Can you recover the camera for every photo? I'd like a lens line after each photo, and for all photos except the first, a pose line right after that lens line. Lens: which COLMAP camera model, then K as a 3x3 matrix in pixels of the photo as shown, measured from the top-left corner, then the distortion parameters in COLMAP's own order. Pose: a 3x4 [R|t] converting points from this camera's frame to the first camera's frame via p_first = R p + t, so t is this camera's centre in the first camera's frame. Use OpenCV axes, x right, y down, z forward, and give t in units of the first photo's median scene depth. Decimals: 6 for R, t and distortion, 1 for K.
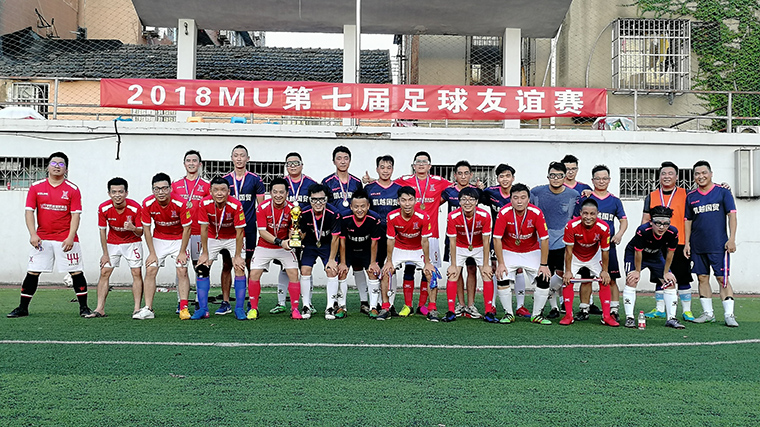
lens RADIAL K [[760.8, 0, 380.0], [0, 760.8, 213.5], [0, 0, 1]] dist [-0.000959, 0.000427]
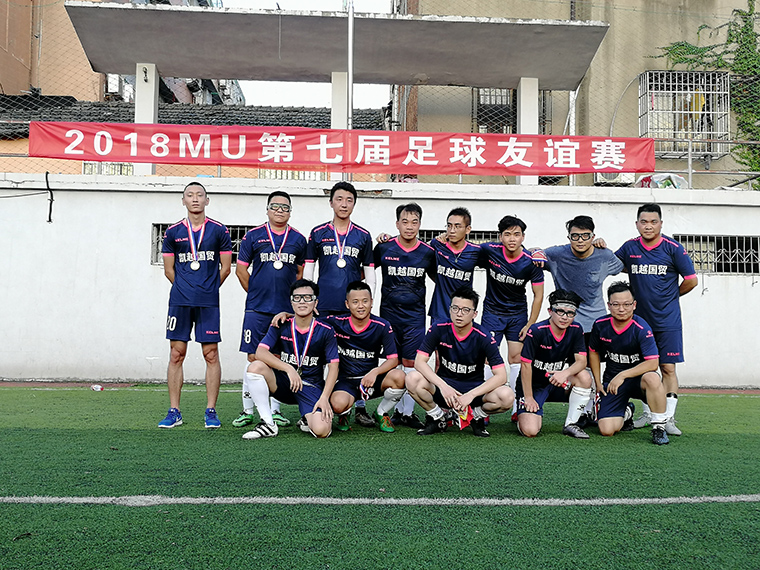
lens RADIAL K [[782.2, 0, 380.0], [0, 782.2, 285.0], [0, 0, 1]] dist [0.002936, 0.003938]
pose [[0.999781, 0.001252, 0.020890, -0.015230], [-0.000827, 0.999792, -0.020364, 0.010981], [-0.020912, 0.020343, 0.999574, 0.165996]]
